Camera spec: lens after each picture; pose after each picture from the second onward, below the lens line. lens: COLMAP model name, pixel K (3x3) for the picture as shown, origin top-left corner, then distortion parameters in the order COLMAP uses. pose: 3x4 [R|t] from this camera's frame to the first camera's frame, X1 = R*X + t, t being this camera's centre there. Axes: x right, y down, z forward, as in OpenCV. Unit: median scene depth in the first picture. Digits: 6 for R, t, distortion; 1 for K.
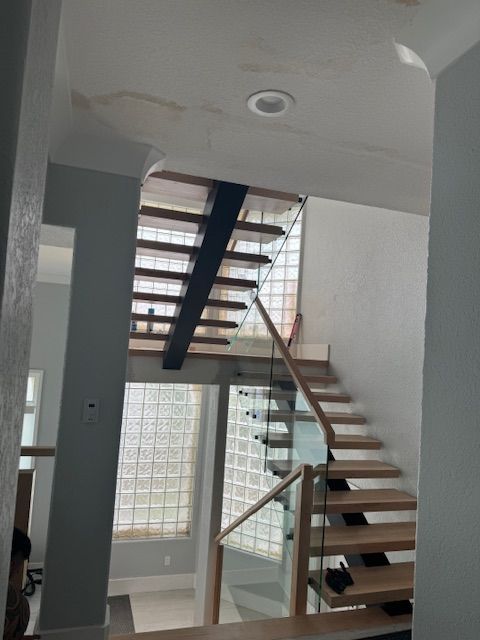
lens RADIAL K [[458.8, 0, 240.0], [0, 458.8, 320.0], [0, 0, 1]] dist [0.051522, -0.056698]
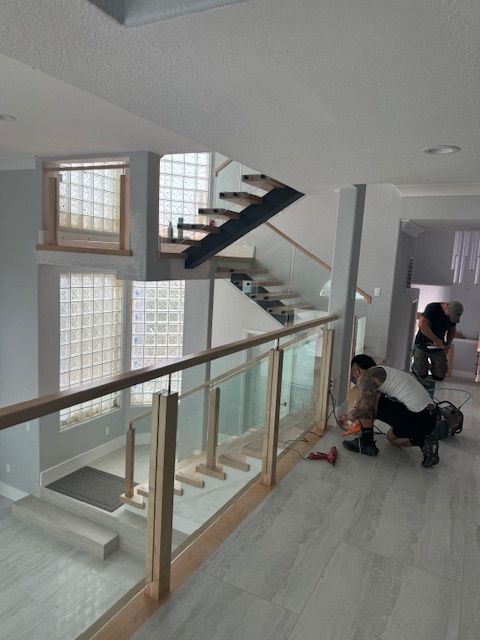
lens RADIAL K [[458.8, 0, 240.0], [0, 458.8, 320.0], [0, 0, 1]] dist [0.051522, -0.056698]
pose [[0.701424, -0.119221, 0.702702, -0.860681], [-0.056970, 0.973378, 0.222011, -0.036542], [-0.710464, -0.195757, 0.675959, 0.036701]]
